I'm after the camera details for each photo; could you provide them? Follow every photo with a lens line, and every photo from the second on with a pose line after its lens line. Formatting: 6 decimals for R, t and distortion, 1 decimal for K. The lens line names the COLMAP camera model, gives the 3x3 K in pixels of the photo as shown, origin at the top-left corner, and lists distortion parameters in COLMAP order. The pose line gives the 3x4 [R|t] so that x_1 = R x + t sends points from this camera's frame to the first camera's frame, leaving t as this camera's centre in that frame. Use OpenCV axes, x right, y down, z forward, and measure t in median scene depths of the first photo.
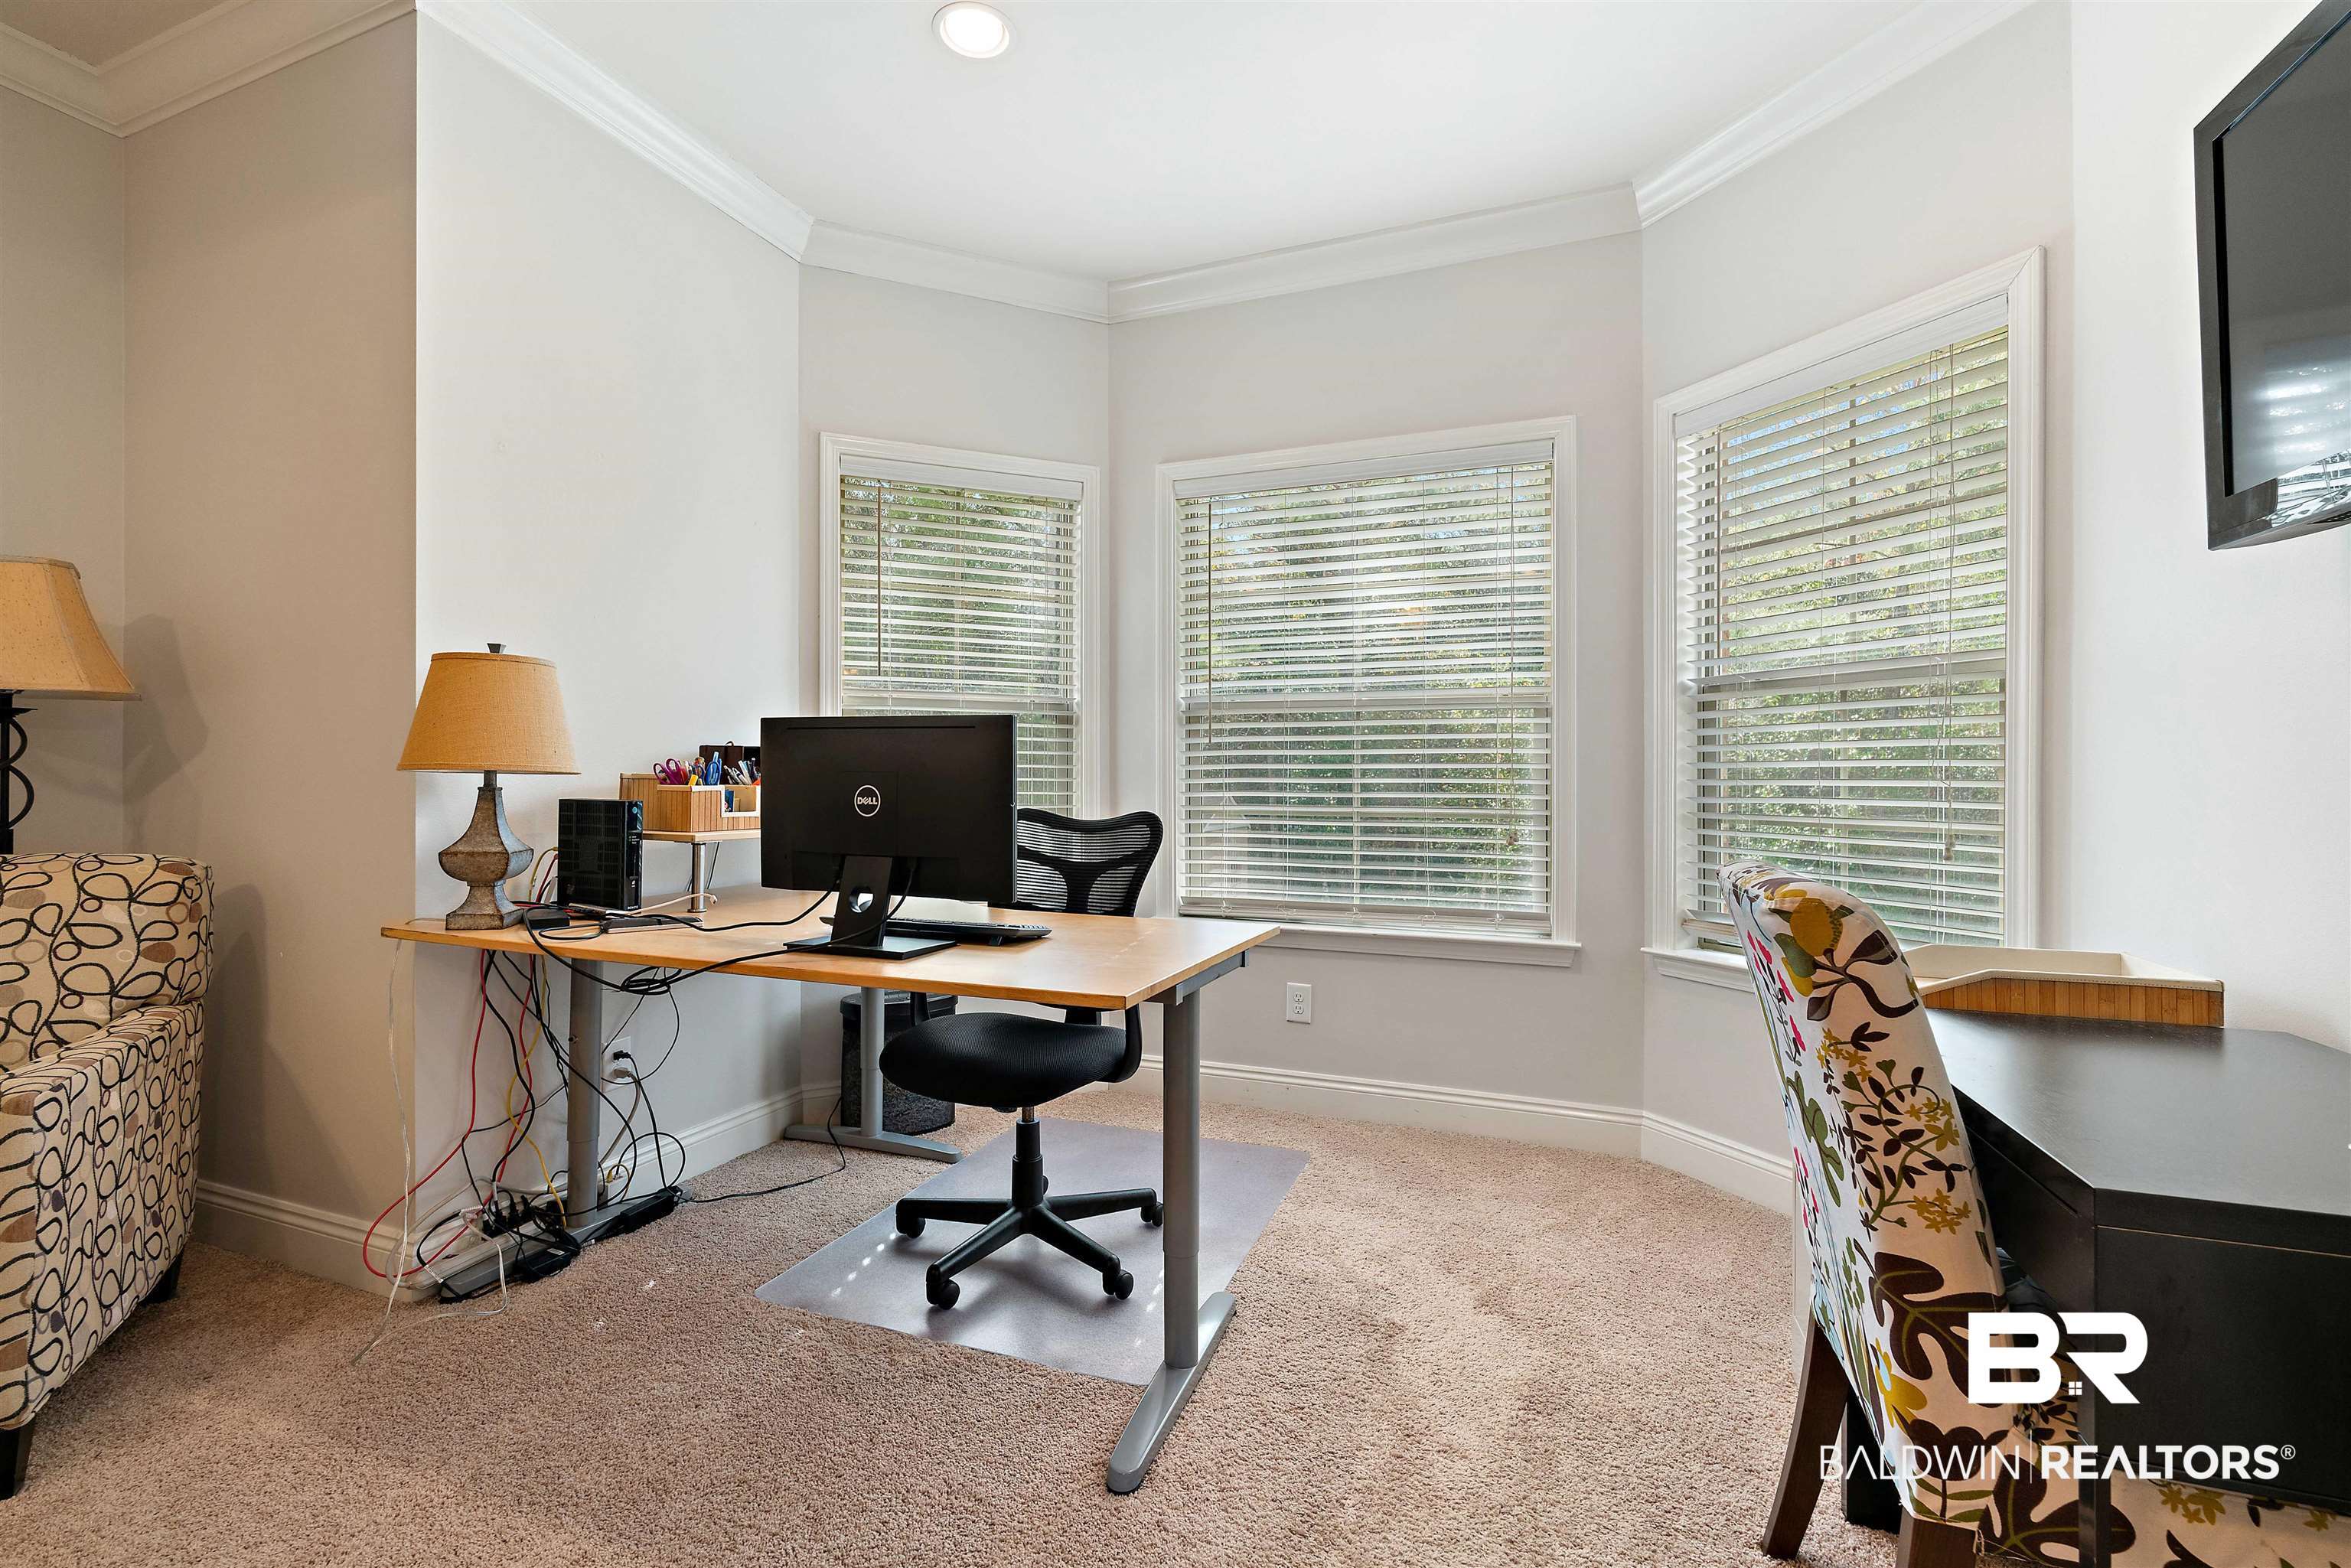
lens RADIAL K [[1020.5, 0, 1171.0], [0, 1020.5, 771.5], [0, 0, 1]] dist [-0.000519, 0.000087]
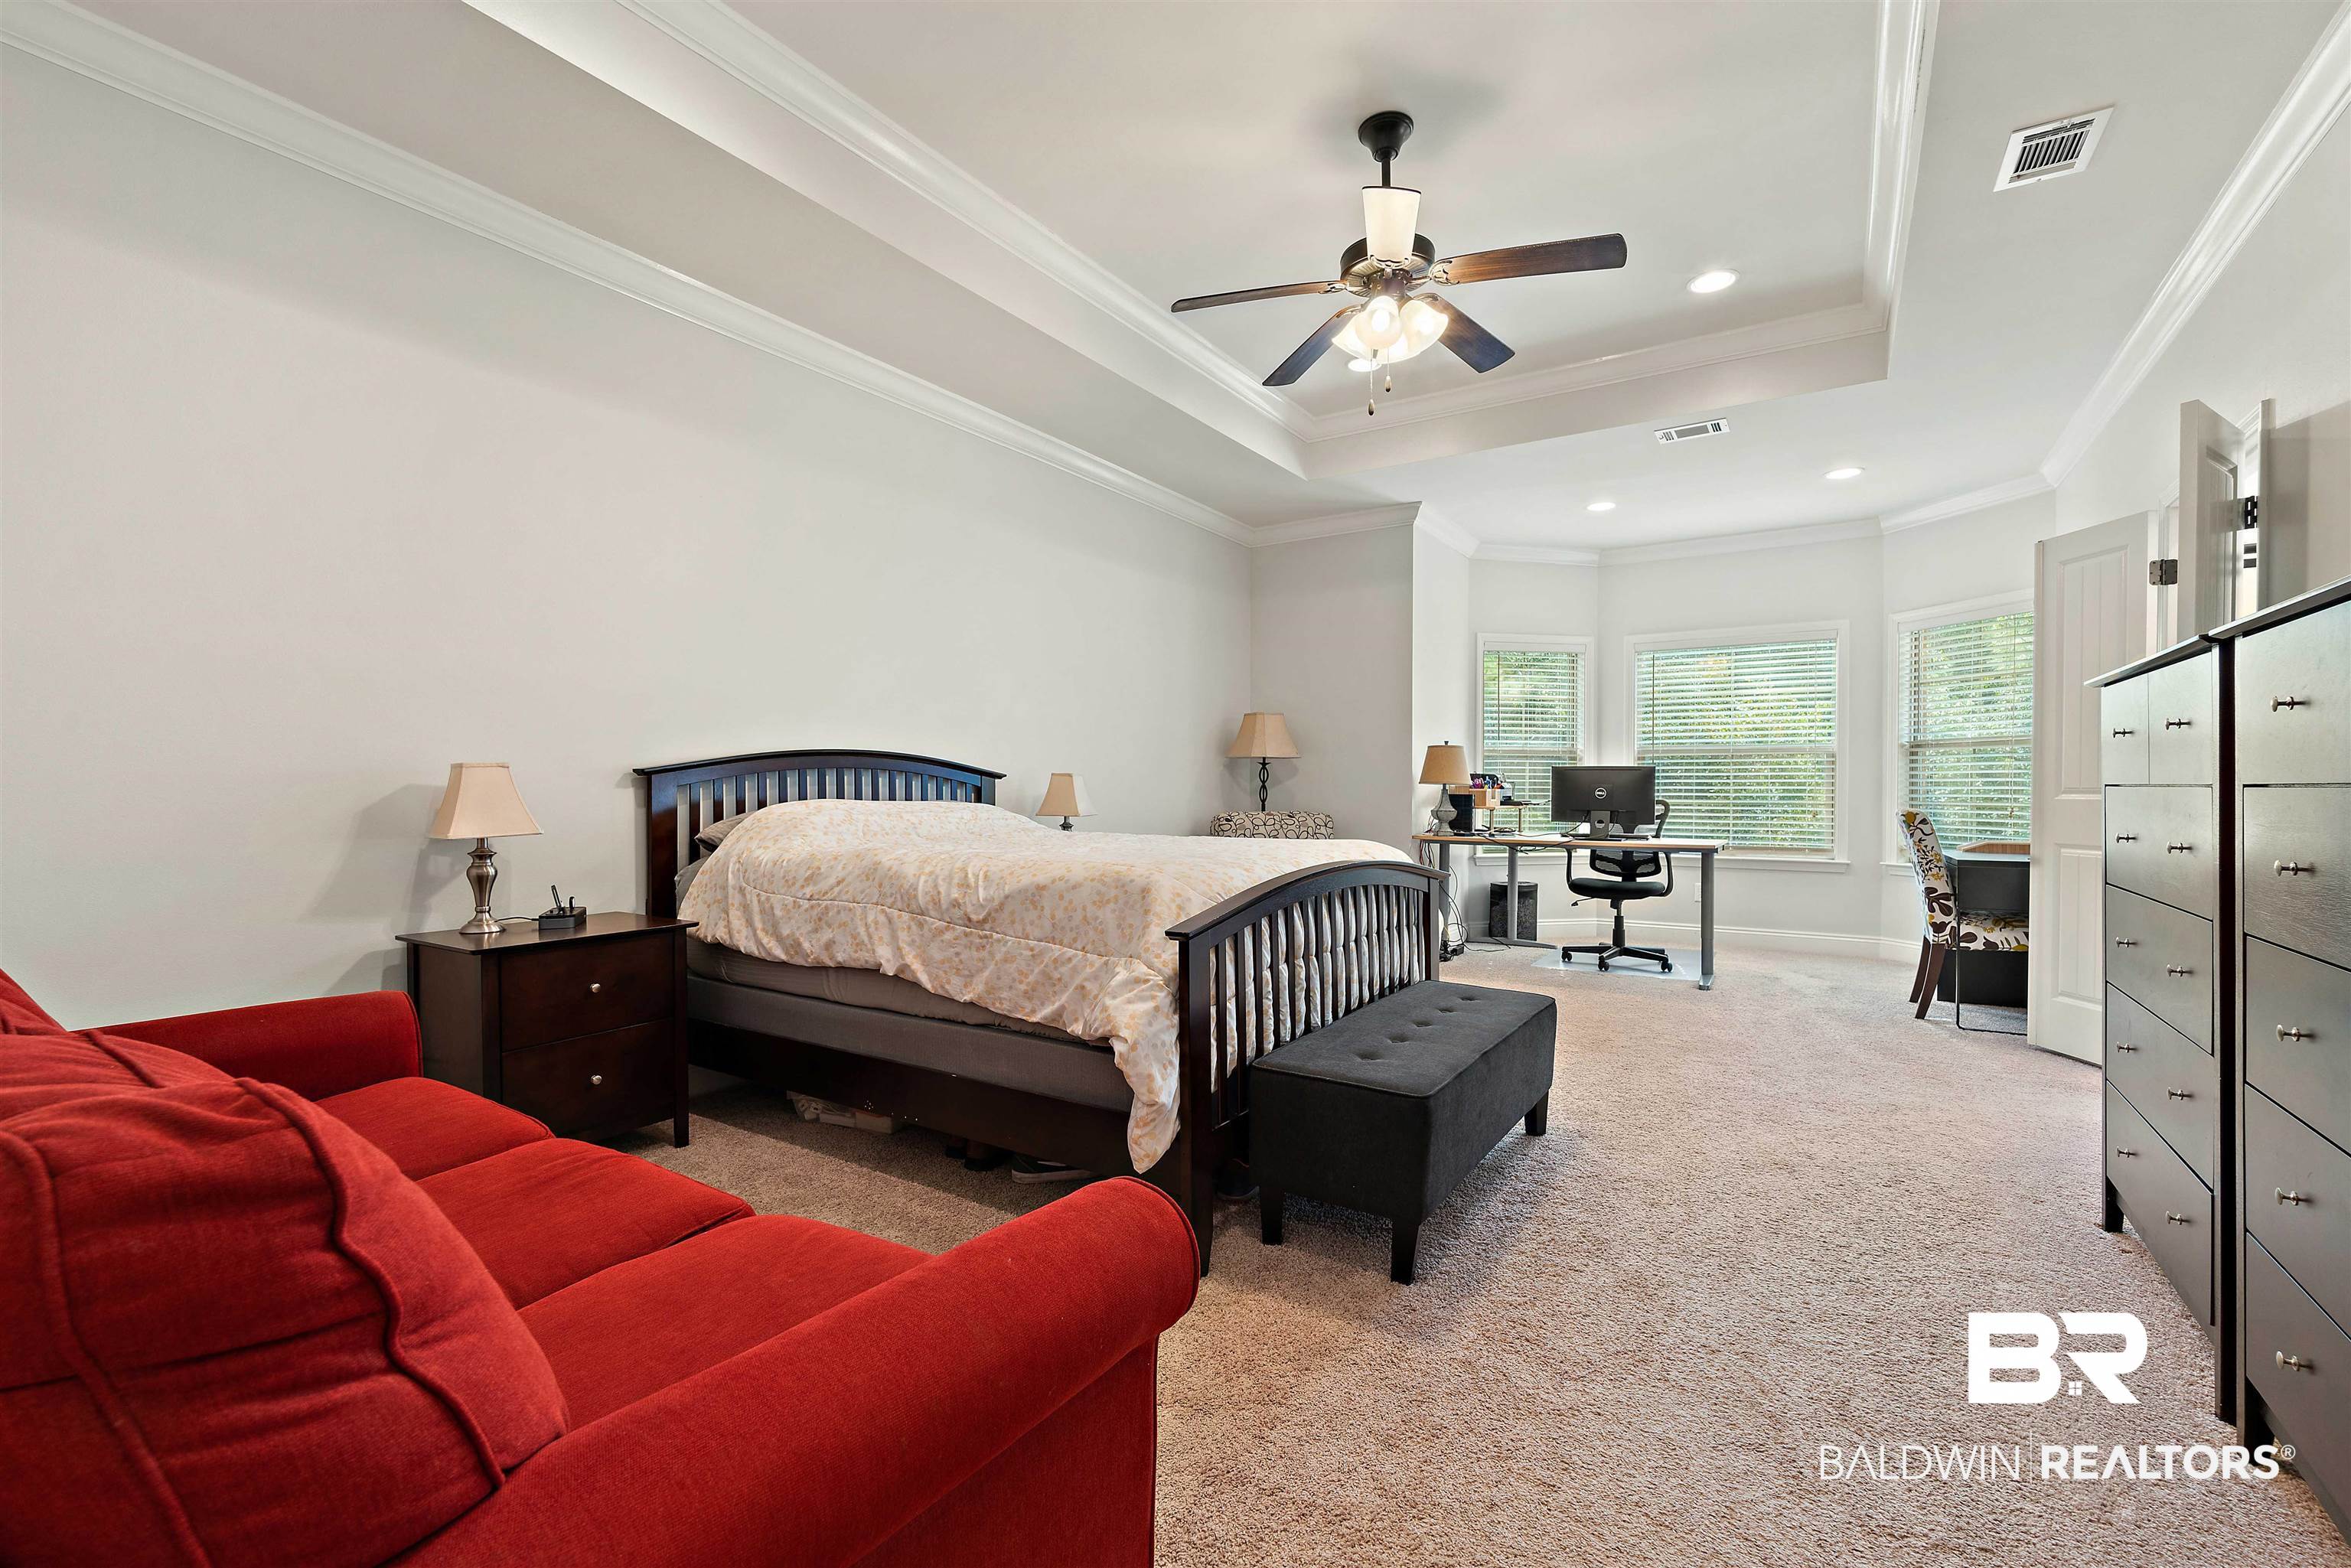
lens RADIAL K [[1020.5, 0, 1174.5], [0, 1020.5, 797.2], [0, 0, 1]] dist [-0.000519, 0.000087]
pose [[0.980323, 0.000763, -0.197397, -0.747825], [0.002098, 0.999896, 0.014284, -0.004119], [0.197387, -0.014417, 0.980220, -1.819096]]
